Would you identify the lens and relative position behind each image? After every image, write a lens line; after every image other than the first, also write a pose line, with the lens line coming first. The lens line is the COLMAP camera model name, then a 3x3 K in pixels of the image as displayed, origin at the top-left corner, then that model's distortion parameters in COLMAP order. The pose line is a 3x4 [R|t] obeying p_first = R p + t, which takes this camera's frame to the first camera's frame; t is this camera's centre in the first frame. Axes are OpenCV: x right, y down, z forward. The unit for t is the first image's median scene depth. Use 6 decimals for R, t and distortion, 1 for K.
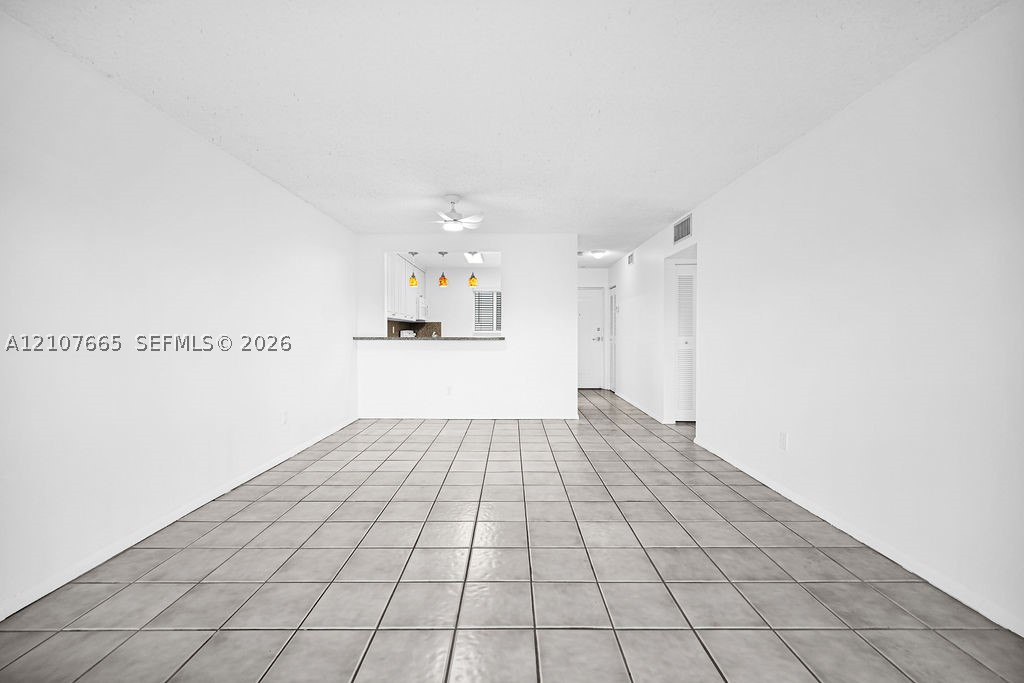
lens RADIAL K [[408.7, 0, 509.0], [0, 408.7, 342.5], [0, 0, 1]] dist [-0.004356, -0.000399]
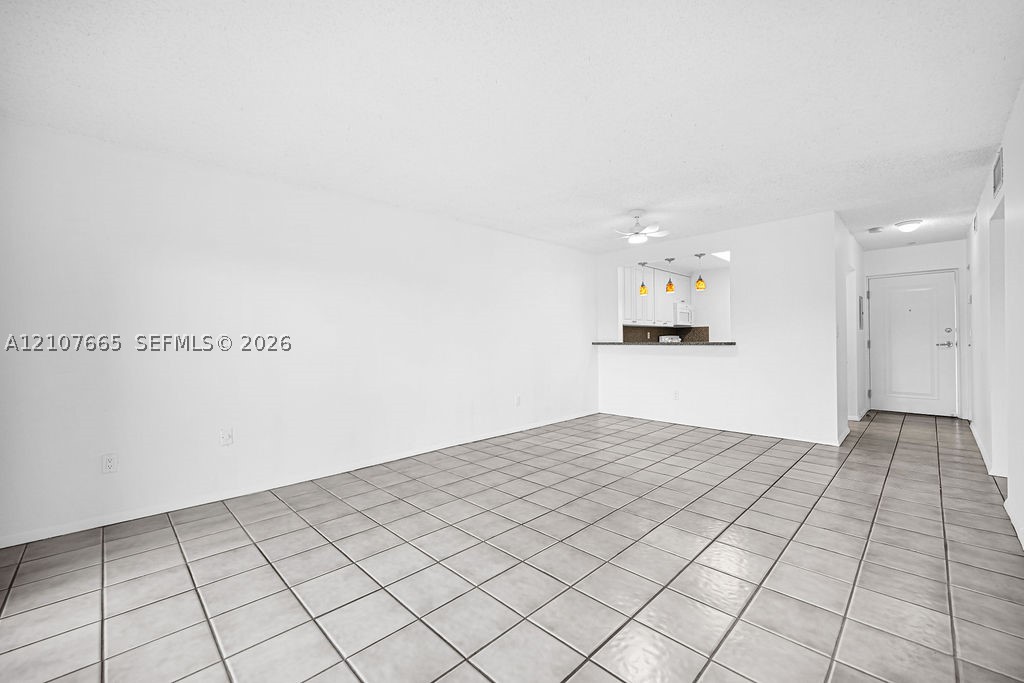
lens RADIAL K [[408.7, 0, 512.9], [0, 408.7, 339.0], [0, 0, 1]] dist [-0.004356, -0.000399]
pose [[0.708742, -0.008408, -0.705417, 0.392960], [-0.008083, 0.999767, -0.020038, 0.004170], [0.705421, 0.019903, 0.708509, 0.011527]]
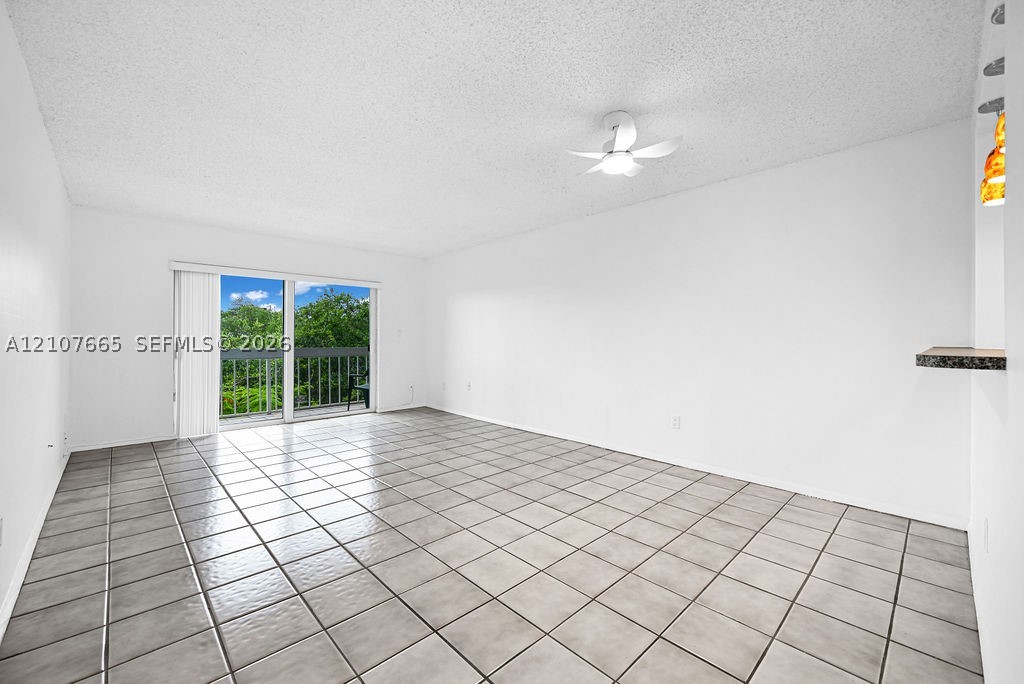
lens RADIAL K [[408.7, 0, 509.2], [0, 408.7, 336.6], [0, 0, 1]] dist [-0.004356, -0.000399]
pose [[-0.713786, -0.002941, -0.700357, 0.418222], [-0.018380, 0.999725, 0.014534, -0.028707], [0.700122, 0.023247, -0.713644, 1.355818]]
